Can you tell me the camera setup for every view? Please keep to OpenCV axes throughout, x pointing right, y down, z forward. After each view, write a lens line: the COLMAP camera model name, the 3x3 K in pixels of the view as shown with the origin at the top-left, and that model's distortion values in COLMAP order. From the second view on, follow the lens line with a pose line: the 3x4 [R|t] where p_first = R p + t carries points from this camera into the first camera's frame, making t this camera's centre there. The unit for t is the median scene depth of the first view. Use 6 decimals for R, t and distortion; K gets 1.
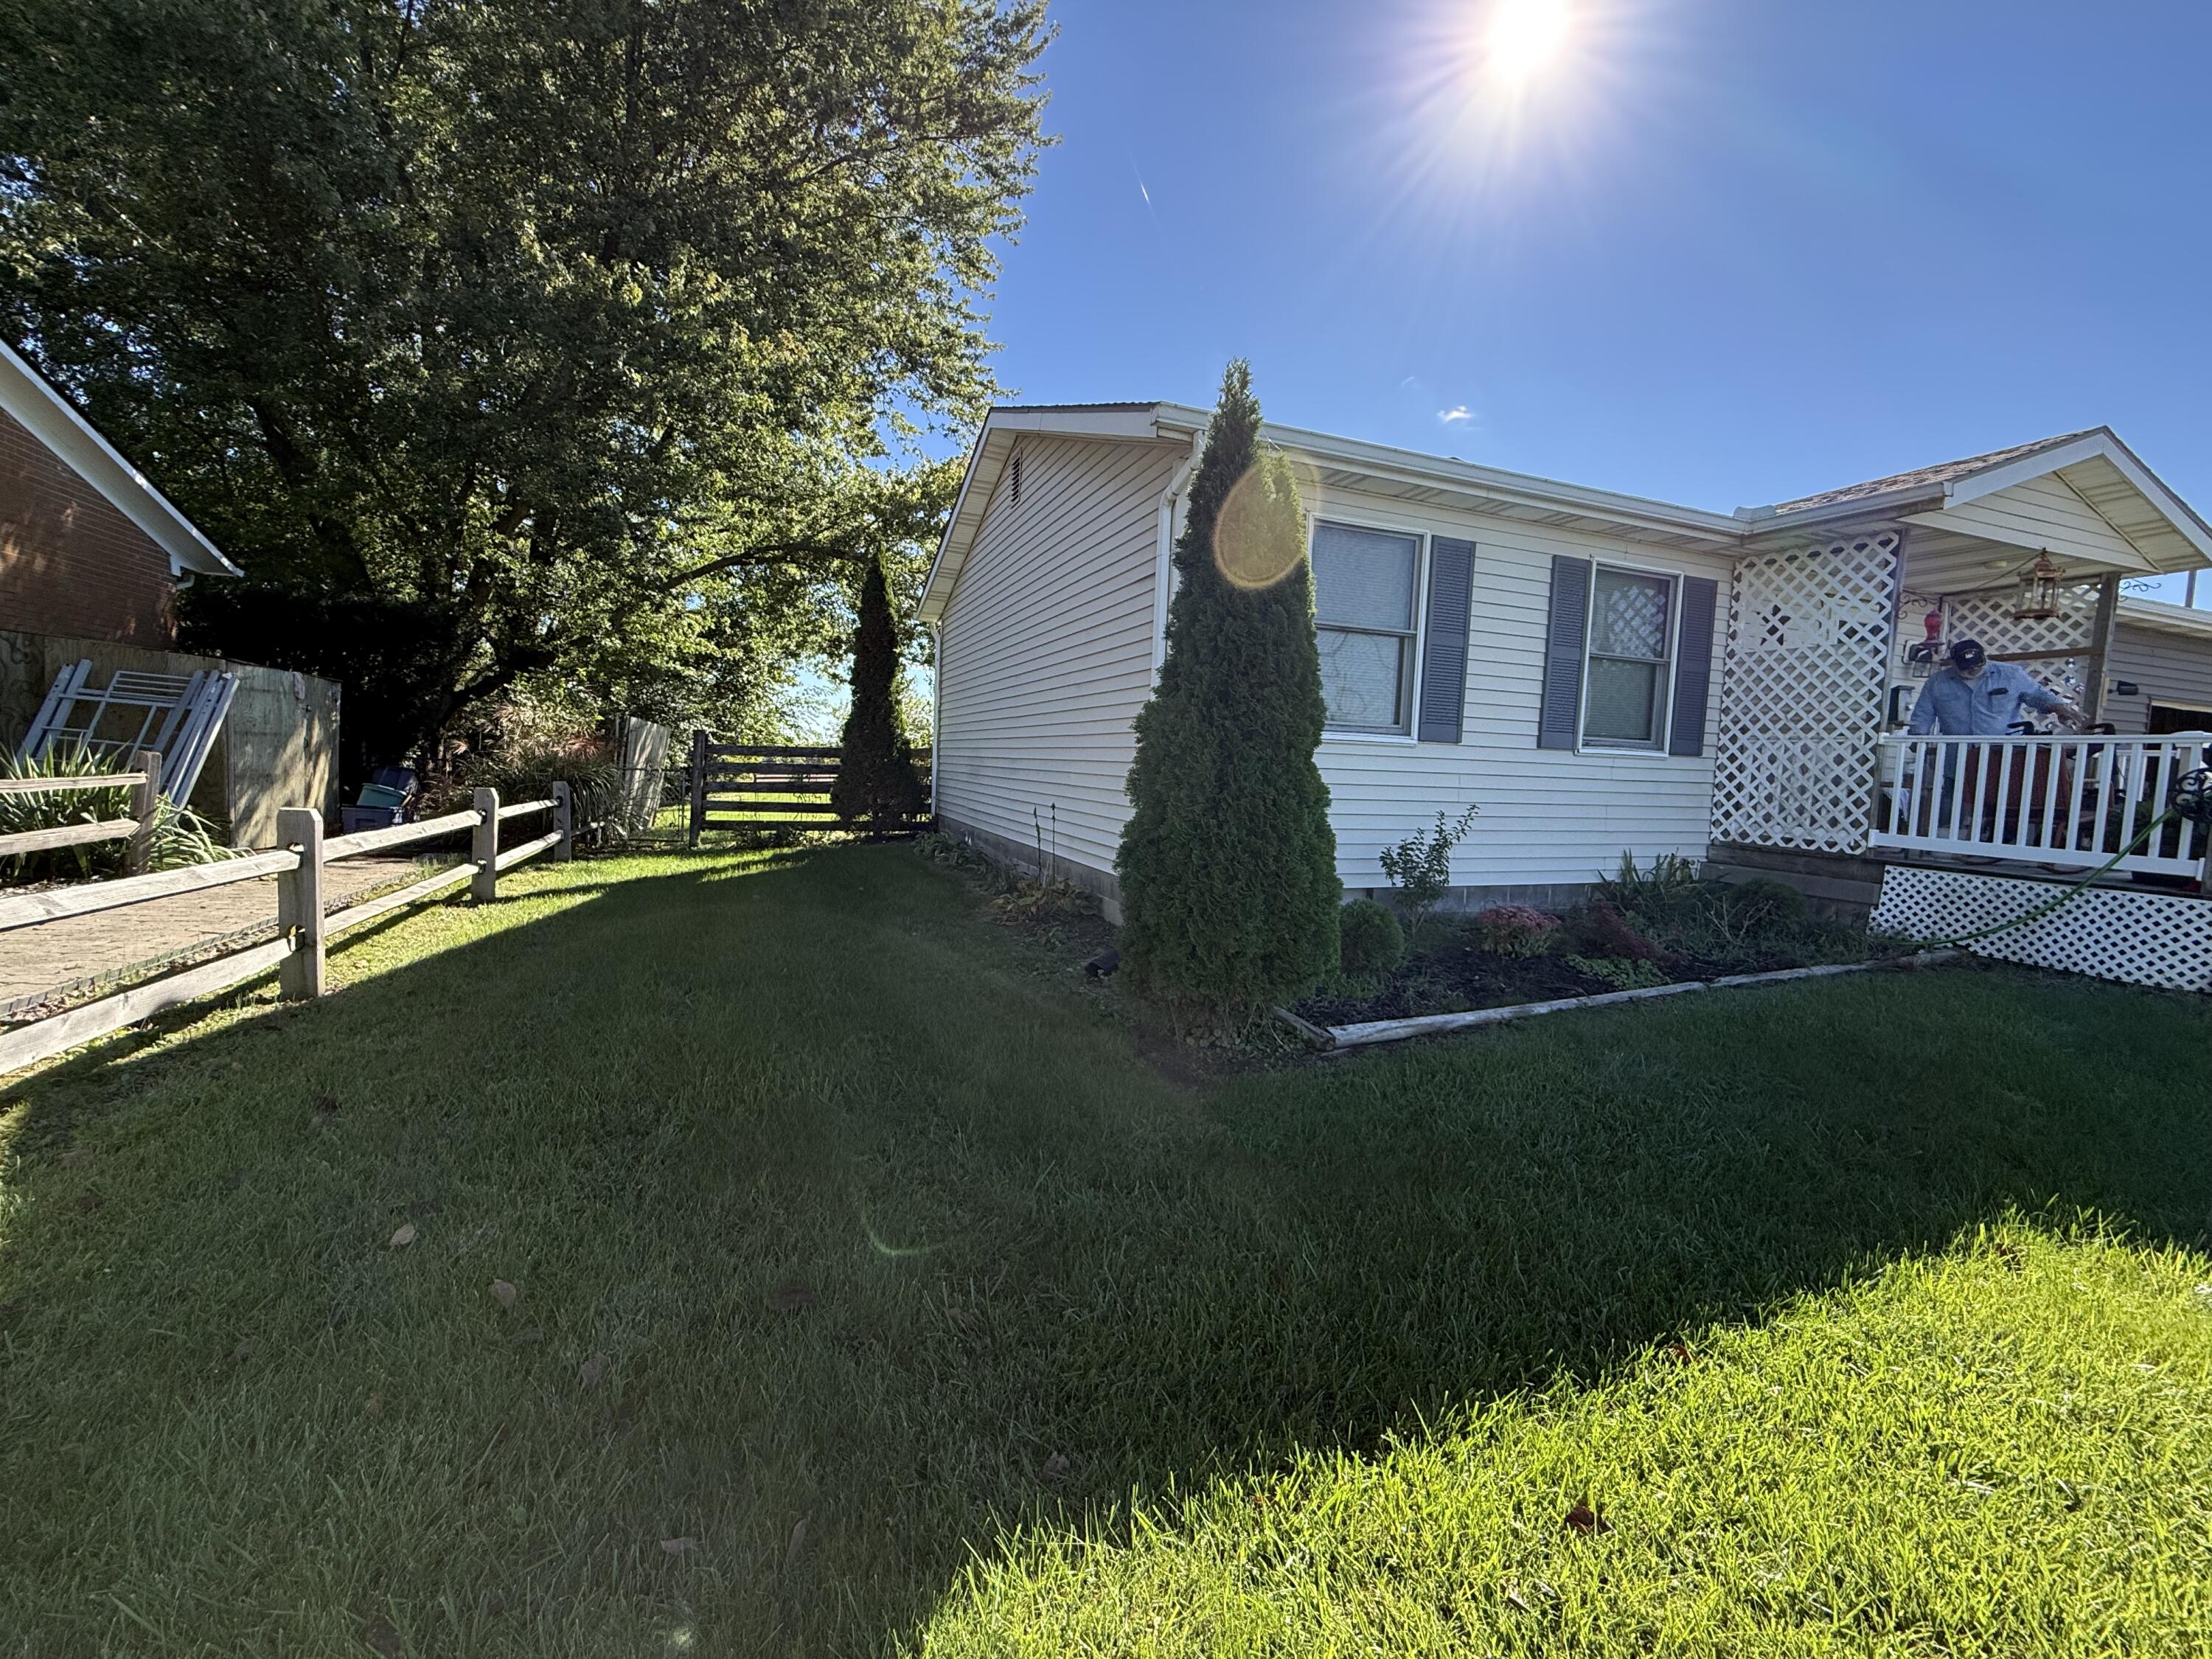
lens RADIAL K [[906.5, 0, 1106.0], [0, 906.5, 829.5], [0, 0, 1]] dist [-0.000325, -0.000718]
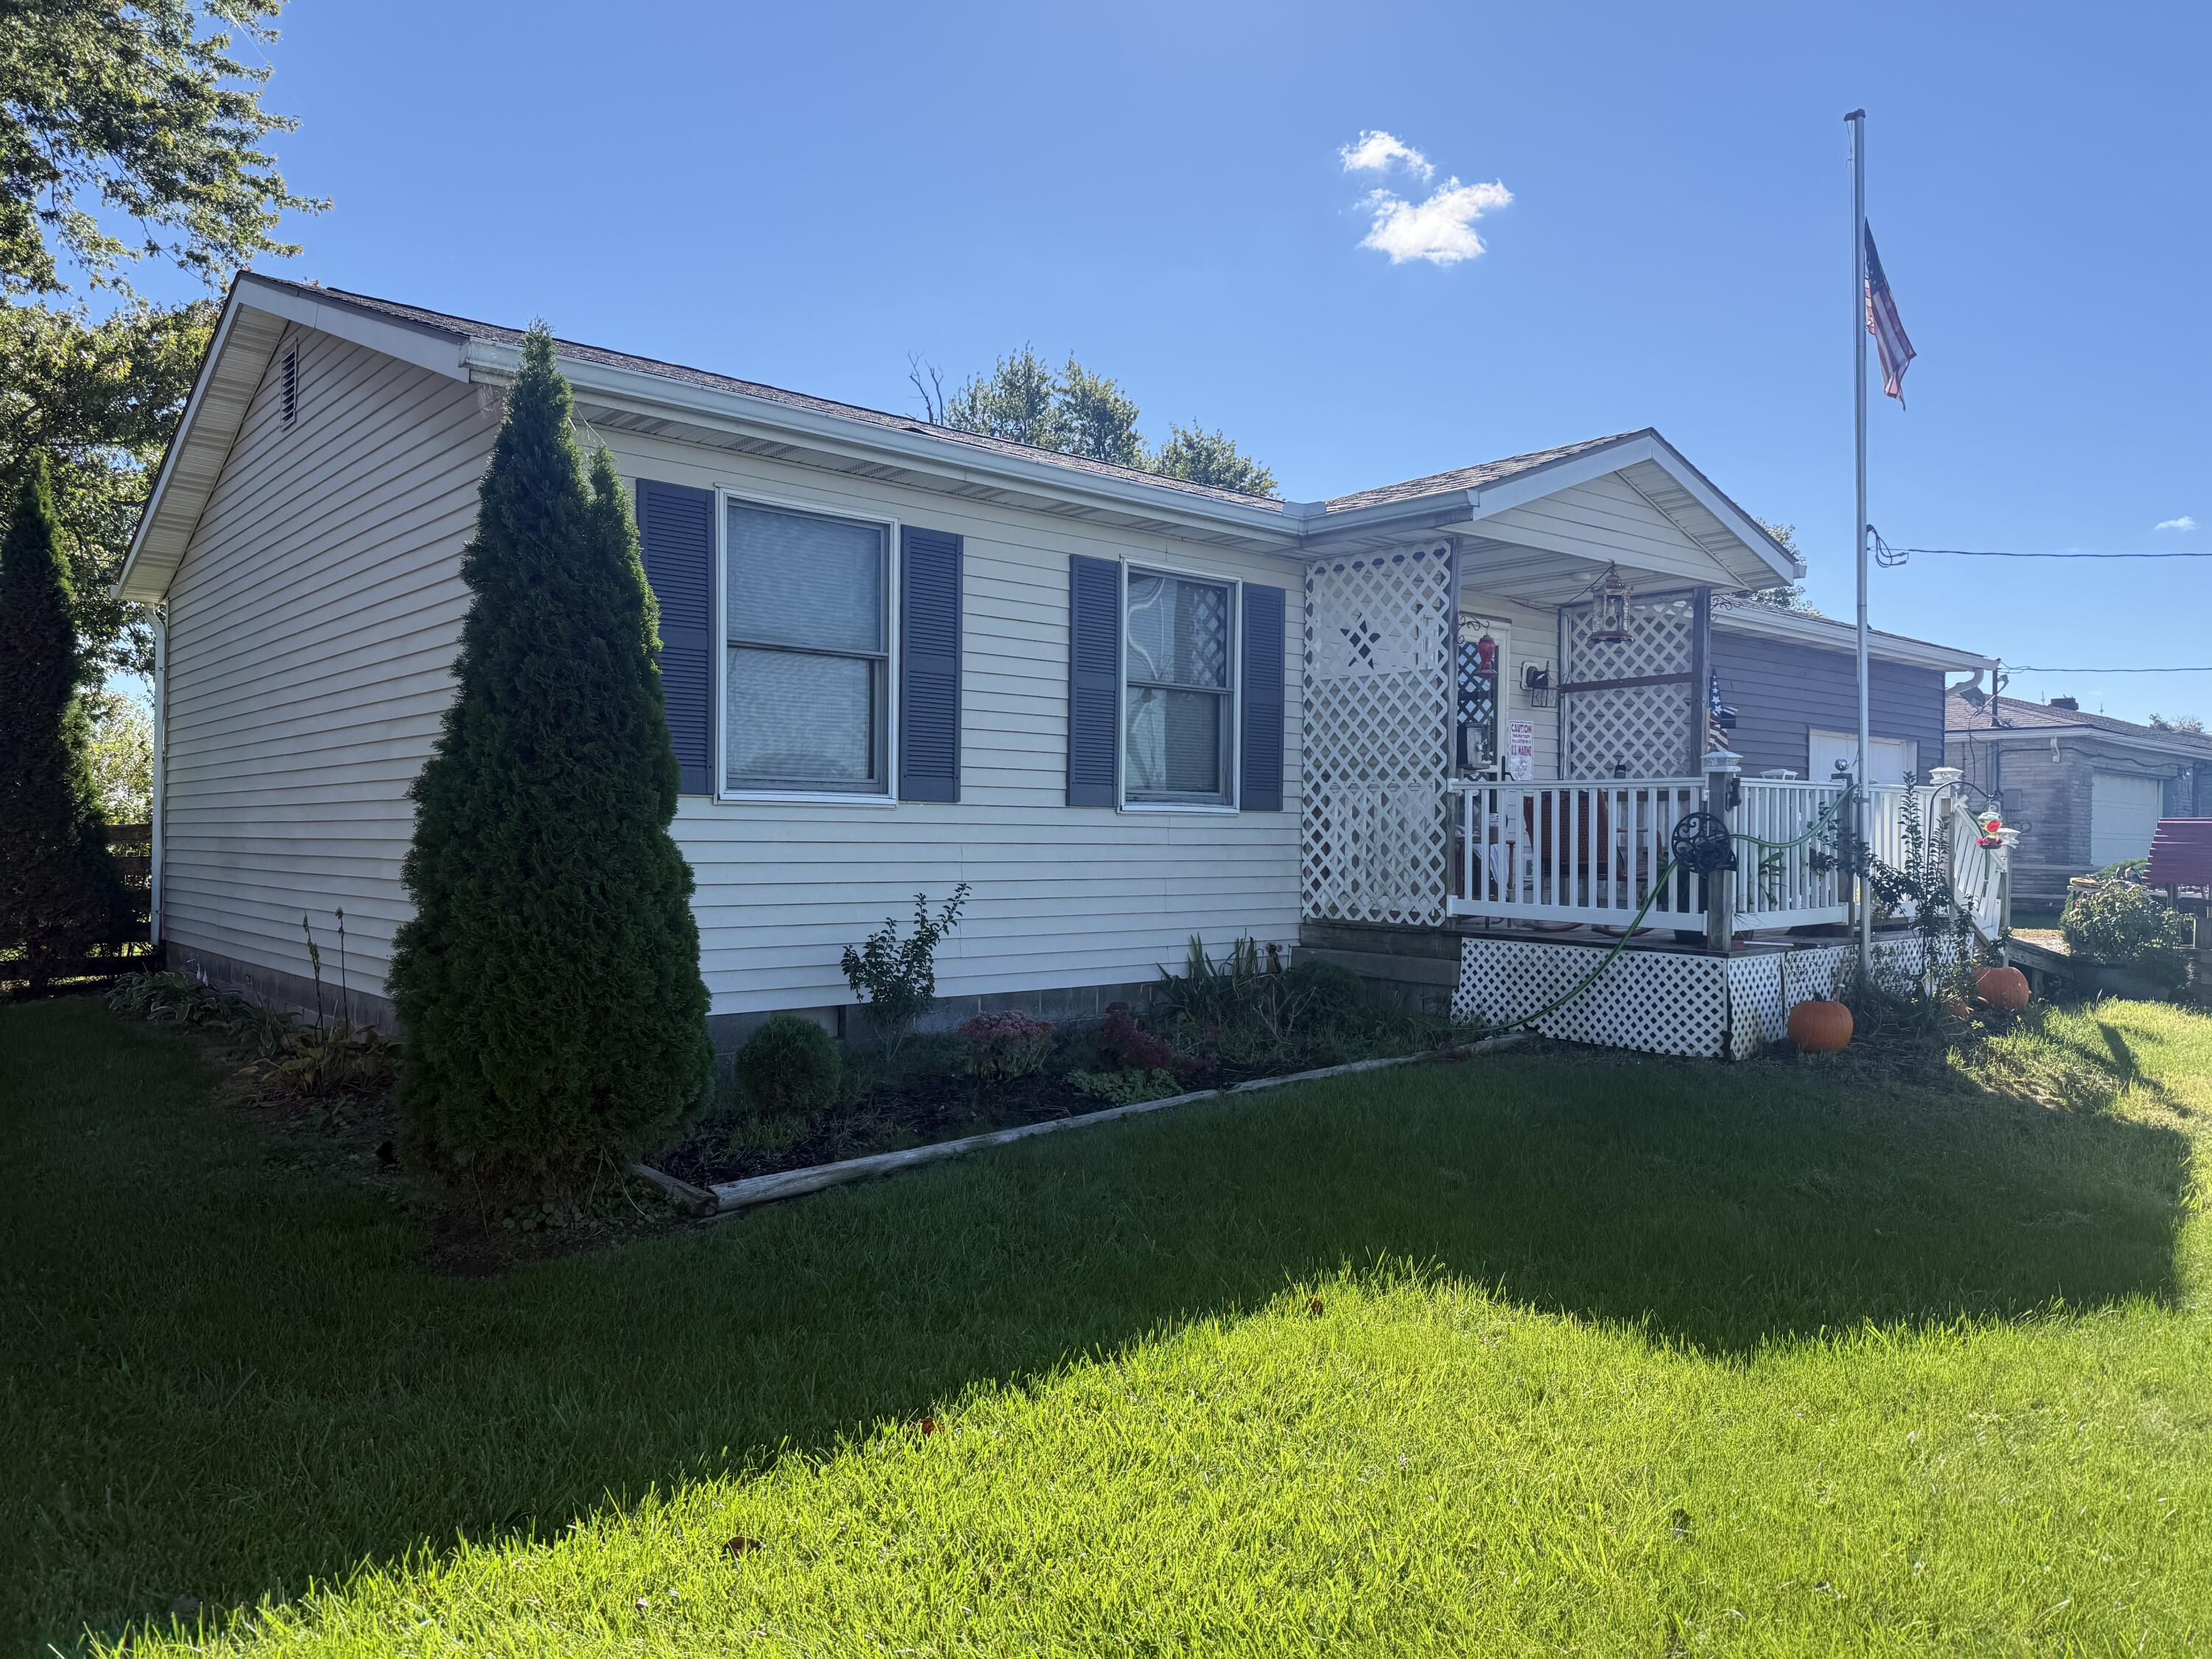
lens RADIAL K [[1534.8, 0, 1106.0], [0, 1534.8, 829.5], [0, 0, 1]] dist [0.096717, -0.085776]
pose [[0.943375, -0.027651, 0.330574, 0.086763], [0.052064, 0.996511, -0.065225, 0.015586], [-0.327617, 0.078743, 0.941523, -0.220681]]
